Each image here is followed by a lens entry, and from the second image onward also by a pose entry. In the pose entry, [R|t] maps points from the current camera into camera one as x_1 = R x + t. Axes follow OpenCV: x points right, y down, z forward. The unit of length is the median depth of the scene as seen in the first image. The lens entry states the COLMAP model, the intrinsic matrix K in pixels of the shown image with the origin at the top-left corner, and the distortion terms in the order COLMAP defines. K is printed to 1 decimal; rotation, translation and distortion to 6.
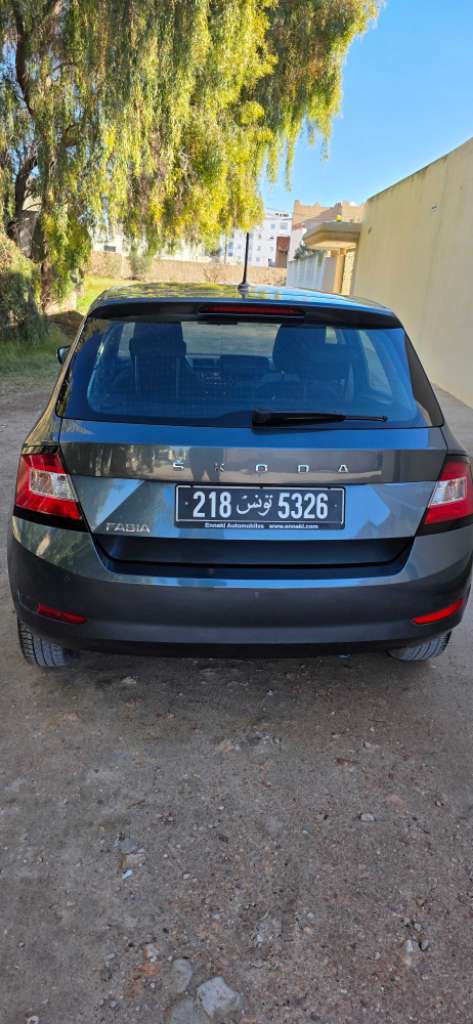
lens RADIAL K [[683.4, 0, 236.5], [0, 683.4, 512.0], [0, 0, 1]] dist [0.070797, -0.068509]
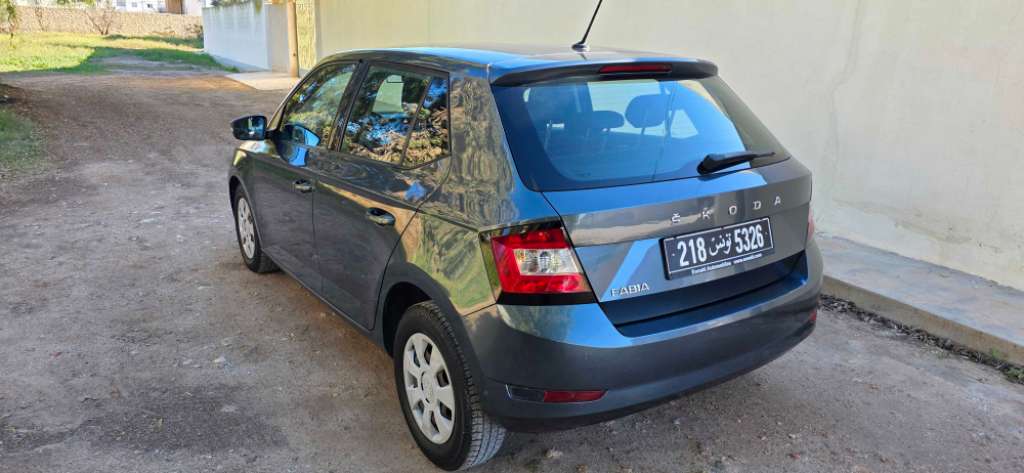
lens RADIAL K [[683.4, 0, 512.0], [0, 683.4, 236.5], [0, 0, 1]] dist [0.070797, -0.068509]
pose [[0.868418, -0.169215, 0.466066, -0.755245], [0.181036, 0.983280, 0.019677, -0.103611], [-0.461602, 0.067287, 0.884531, 0.192882]]
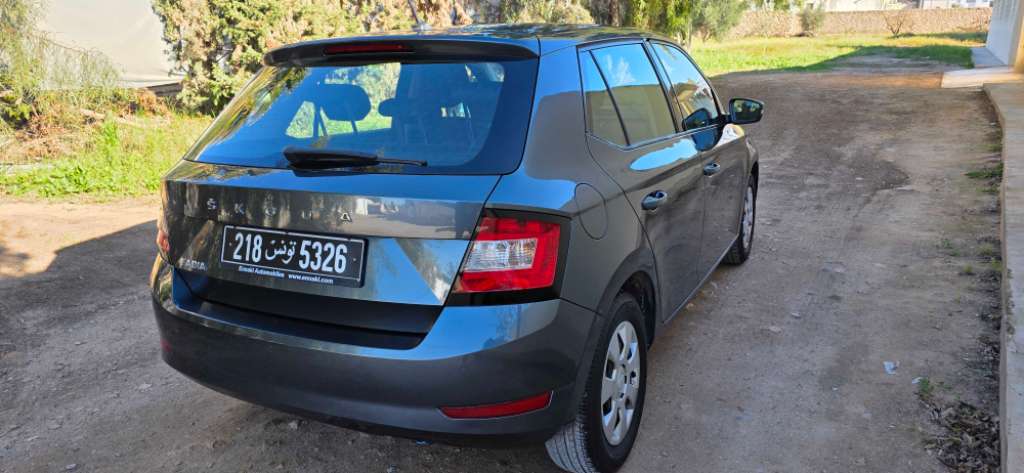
lens RADIAL K [[683.4, 0, 512.0], [0, 683.4, 236.5], [0, 0, 1]] dist [0.070797, -0.068509]
pose [[0.854829, 0.063533, -0.515007, 0.768965], [-0.092041, 0.995303, -0.029990, -0.030960], [0.510682, 0.073038, 0.856661, 0.358099]]
